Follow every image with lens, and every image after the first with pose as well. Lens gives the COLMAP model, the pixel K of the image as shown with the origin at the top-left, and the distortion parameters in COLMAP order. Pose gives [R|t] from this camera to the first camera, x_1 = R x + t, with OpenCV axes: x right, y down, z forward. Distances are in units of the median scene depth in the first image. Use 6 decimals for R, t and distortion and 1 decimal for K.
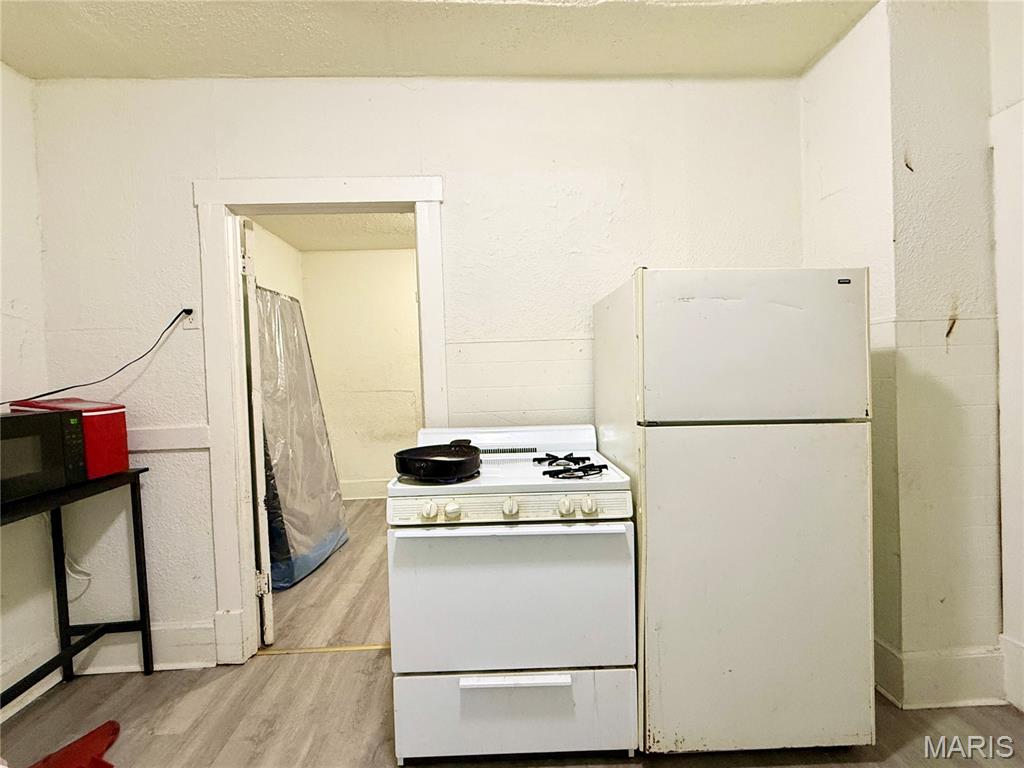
lens RADIAL K [[509.6, 0, 509.9], [0, 509.6, 383.8], [0, 0, 1]] dist [-0.001104, 0.000115]
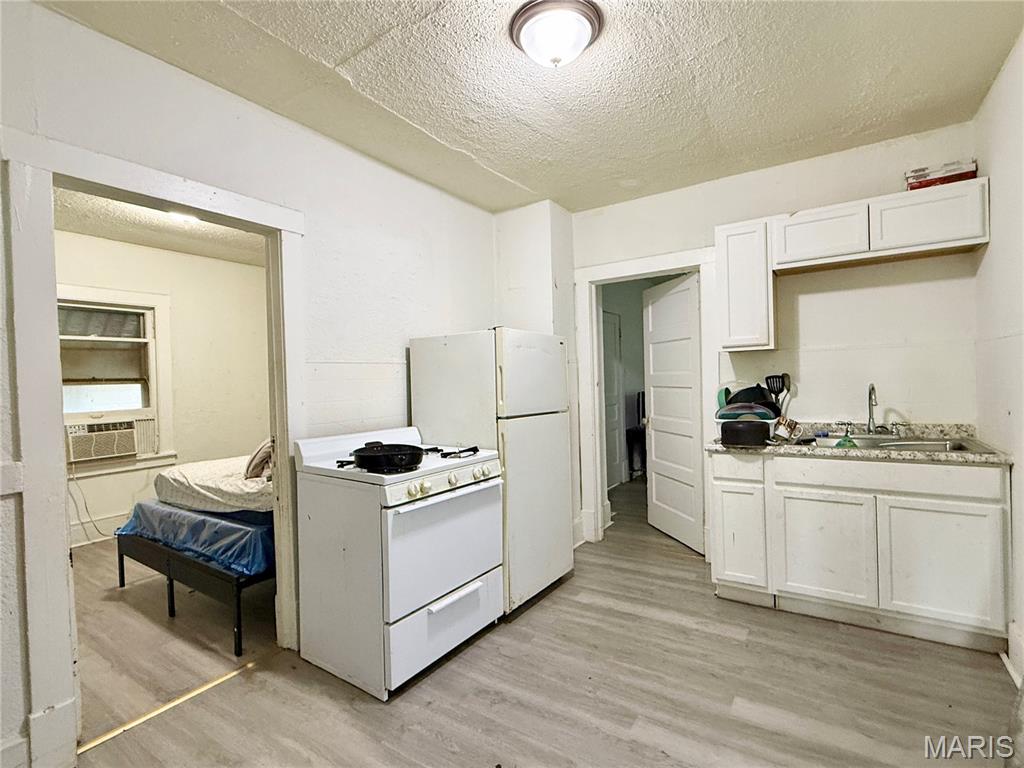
lens RADIAL K [[492.3, 0, 512.0], [0, 492.3, 384.0], [0, 0, 1]] dist [0.000079, 0.000989]
pose [[0.583322, 0.006902, 0.812212, -0.752059], [0.021344, 0.999488, -0.023823, 0.003324], [-0.811961, 0.031232, 0.582876, 0.011543]]
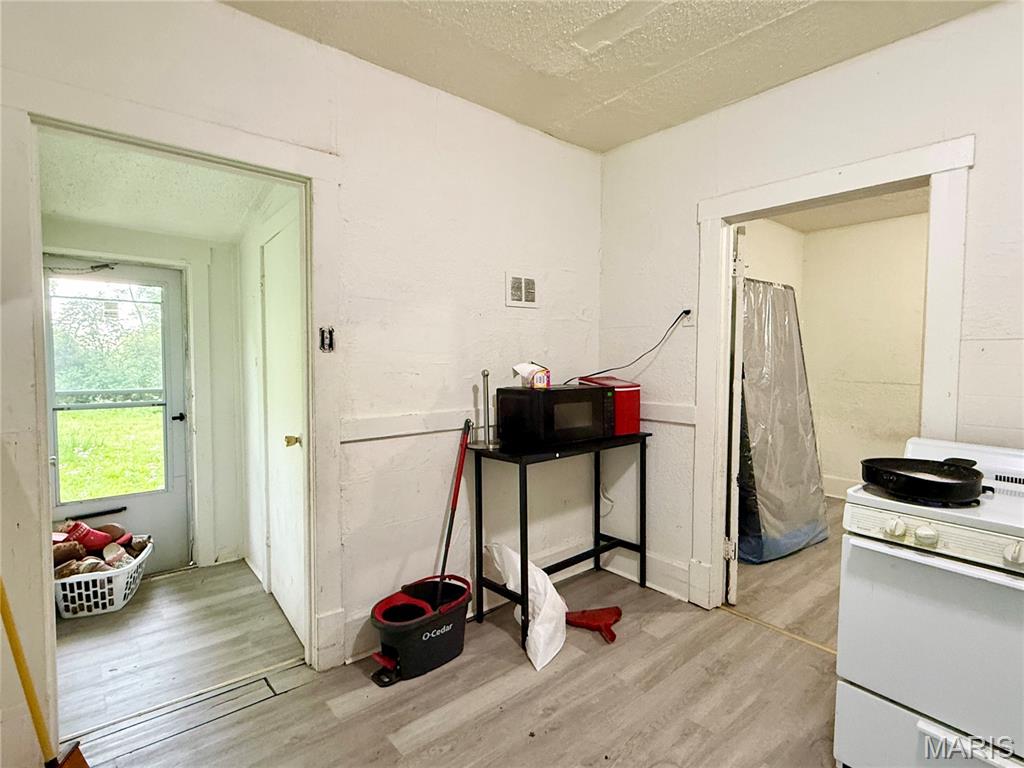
lens RADIAL K [[509.6, 0, 509.9], [0, 509.6, 383.8], [0, 0, 1]] dist [-0.001104, 0.000115]
pose [[0.610702, 0.079082, -0.787901, 0.086614], [-0.045576, 0.996862, 0.064730, -0.029255], [0.790547, -0.003621, 0.612390, -0.088093]]
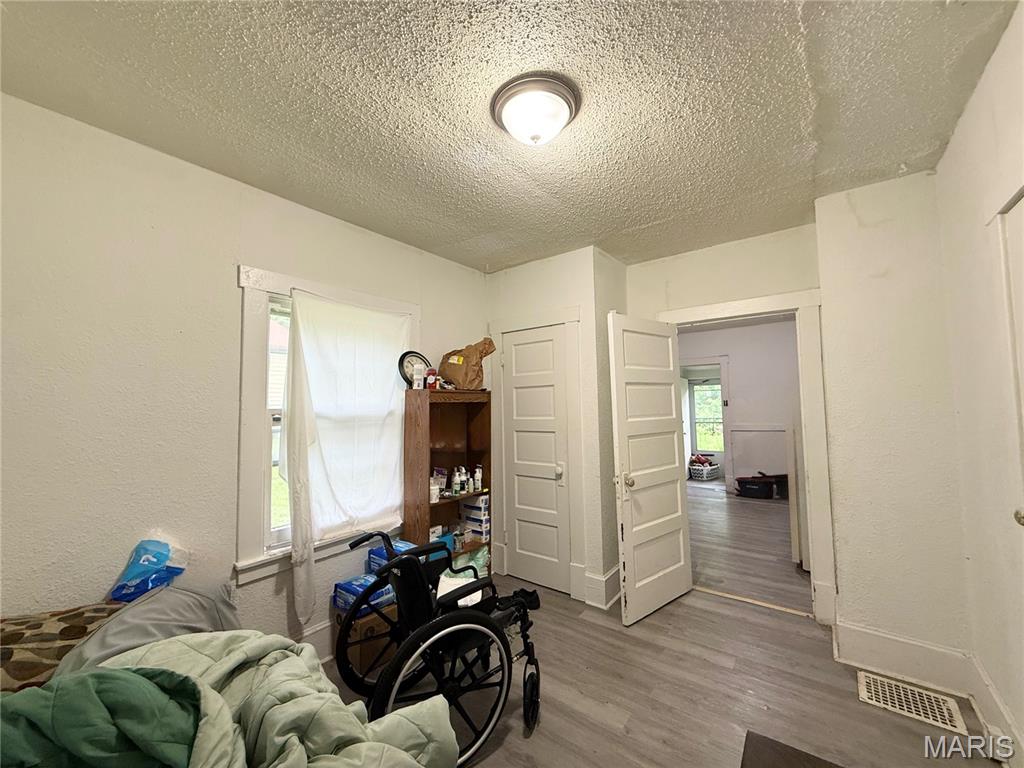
lens RADIAL K [[406.7, 0, 509.5], [0, 406.7, 383.1], [0, 0, 1]] dist [-0.000991, -0.000301]
pose [[-0.638189, -0.001405, -0.769879, 2.322588], [0.023128, 0.999512, -0.020995, -0.142643], [0.769533, -0.031204, -0.637845, 0.887105]]
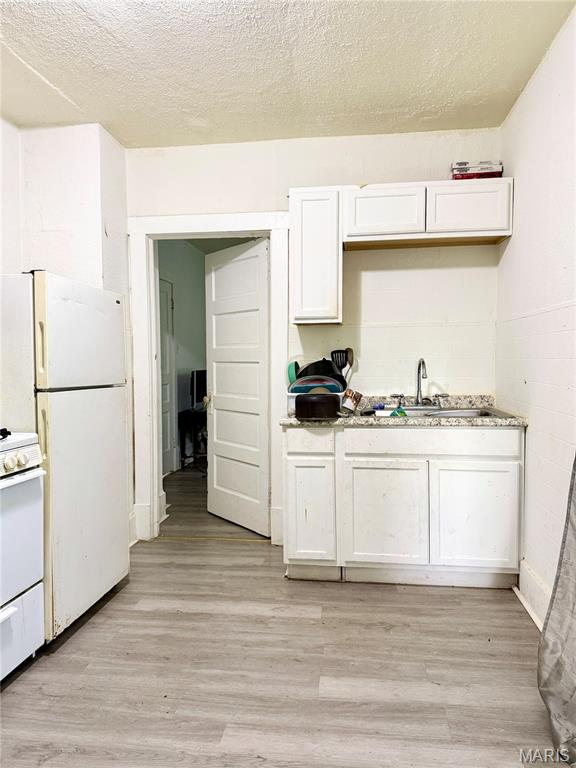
lens RADIAL K [[535.7, 0, 288.0], [0, 535.7, 384.0], [0, 0, 1]] dist [0.095050, -0.139822]
pose [[0.162895, -0.013919, 0.986545, -0.716553], [0.013813, 0.999835, 0.011826, 0.038340], [-0.986547, 0.011700, 0.163060, 0.115115]]
